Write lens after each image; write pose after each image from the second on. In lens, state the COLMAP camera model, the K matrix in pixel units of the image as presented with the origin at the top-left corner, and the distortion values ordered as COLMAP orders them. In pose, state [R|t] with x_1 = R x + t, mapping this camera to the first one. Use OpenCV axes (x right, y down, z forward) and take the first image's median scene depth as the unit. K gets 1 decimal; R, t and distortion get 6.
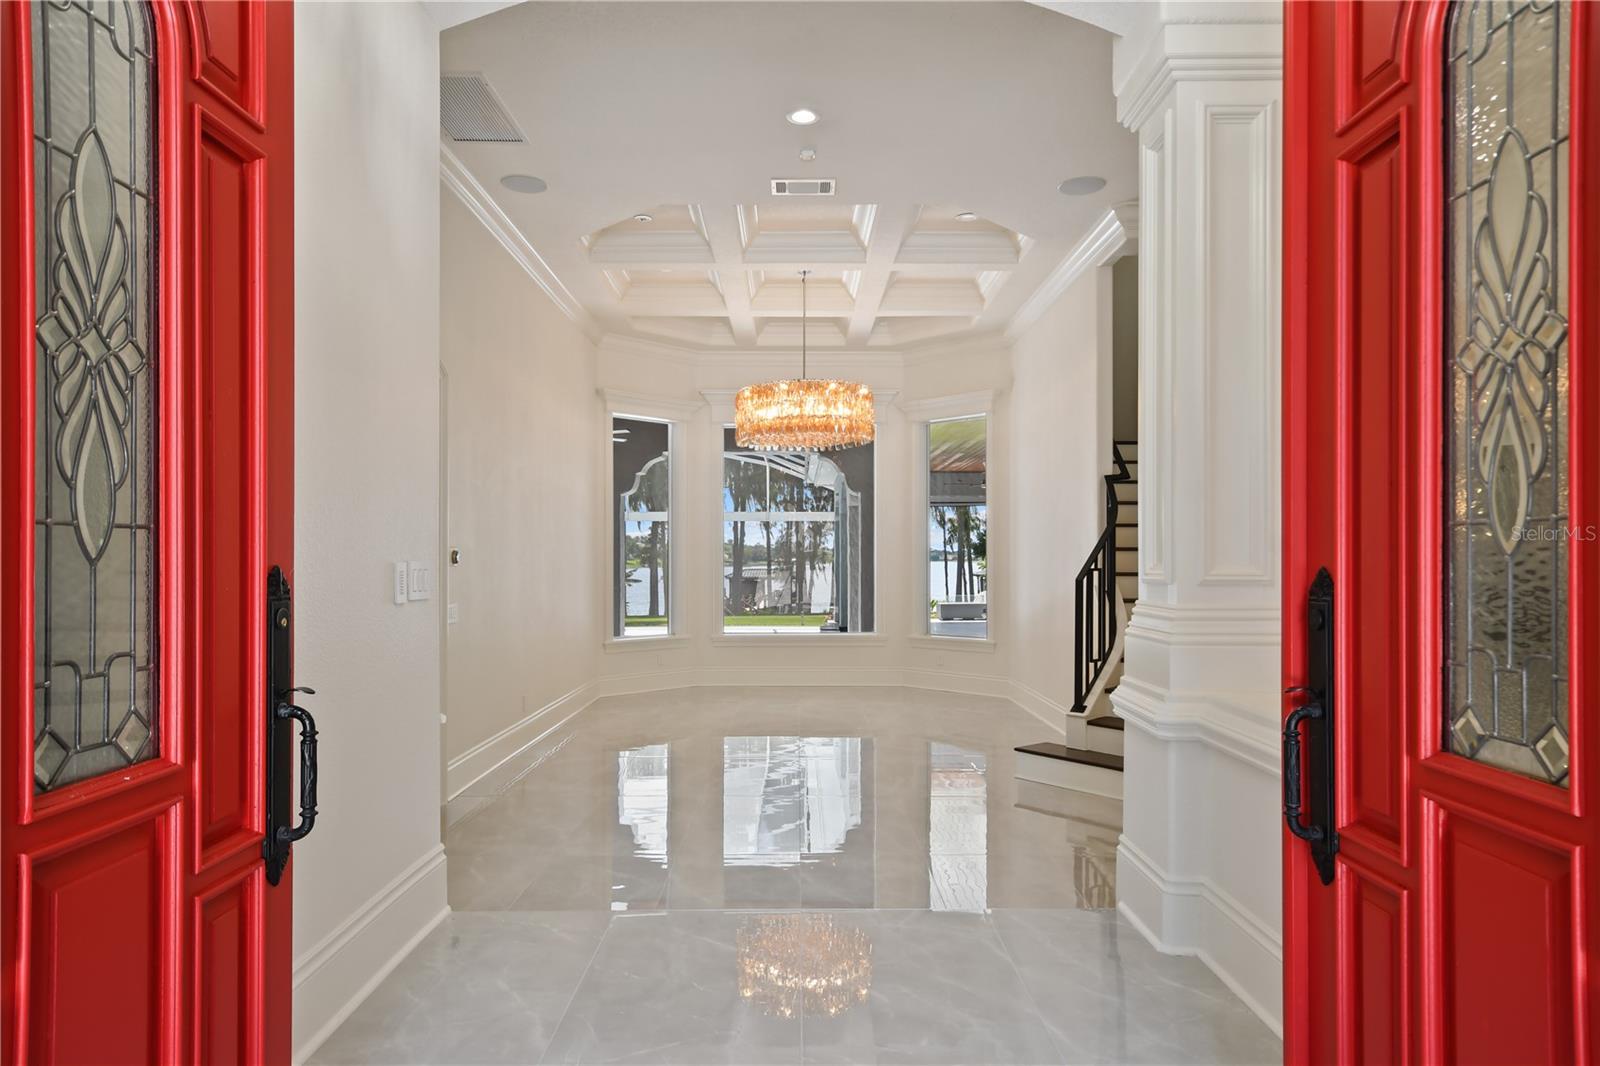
lens RADIAL K [[952.3, 0, 830.0], [0, 952.3, 562.0], [0, 0, 1]] dist [0.025679, -0.003750]
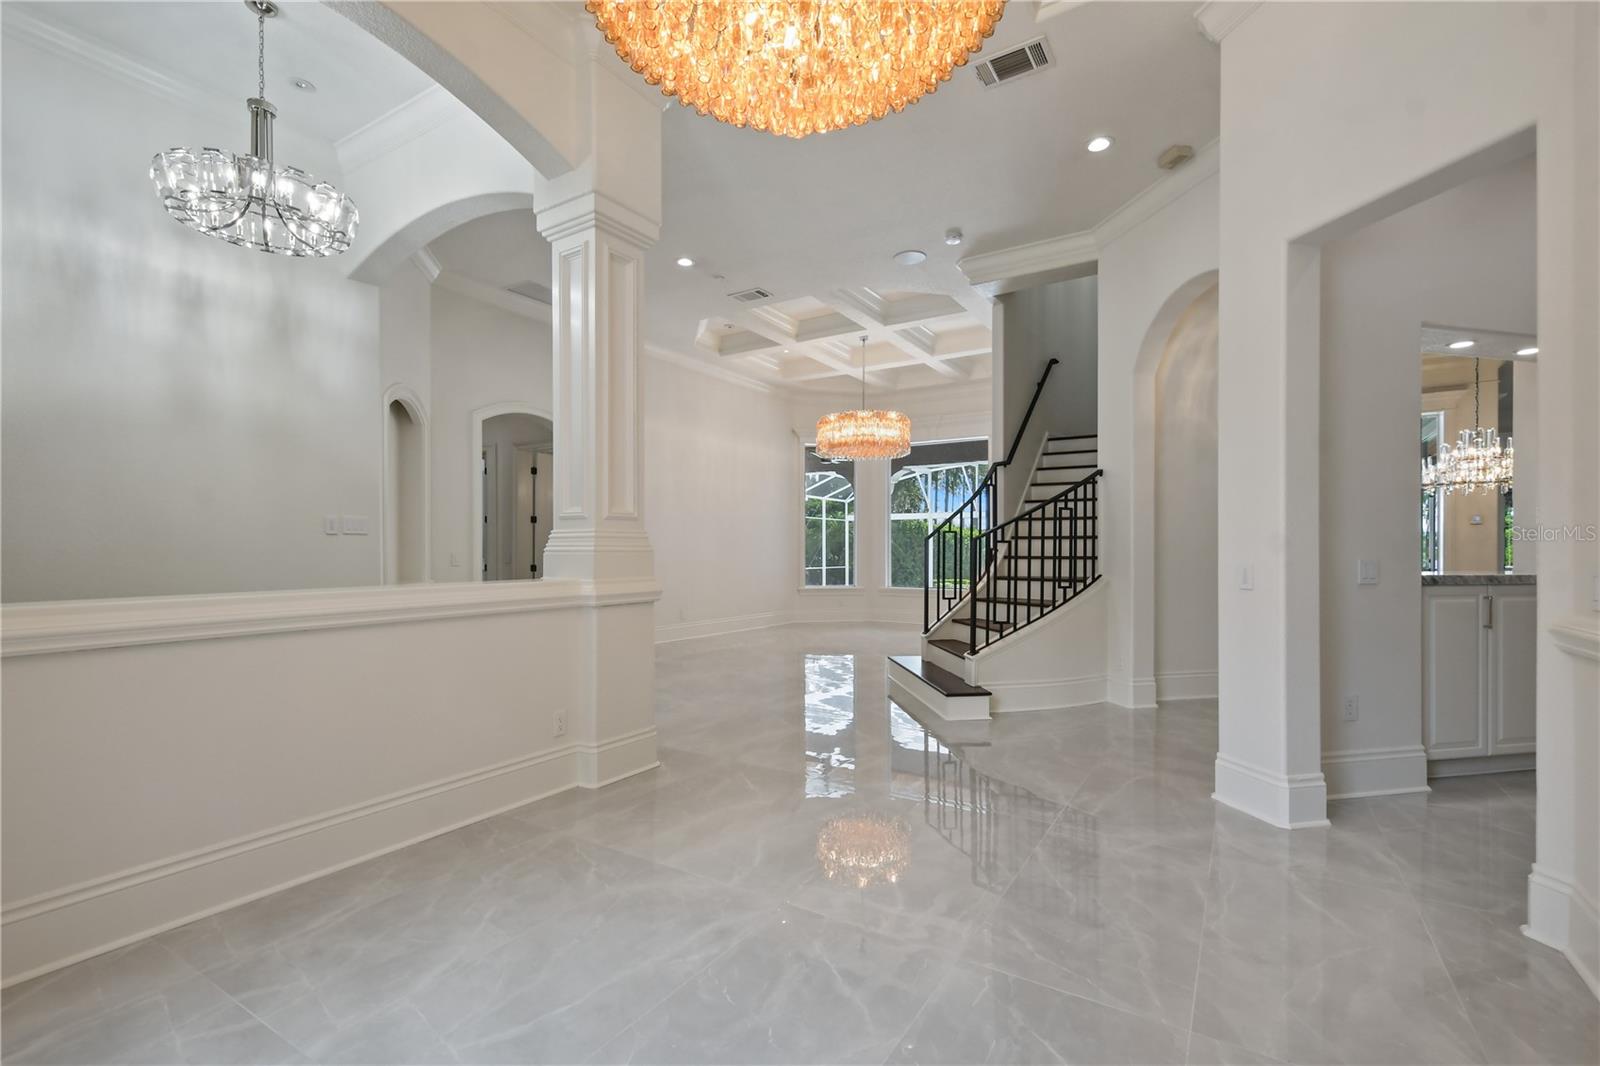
lens RADIAL K [[703.8, 0, 826.9], [0, 703.8, 556.1], [0, 0, 1]] dist [0.025433, -0.002524]
pose [[0.845933, 0.007245, -0.533240, 0.524986], [-0.006417, 0.999974, 0.003407, 0.030942], [0.533250, 0.000540, 0.845957, 0.040551]]
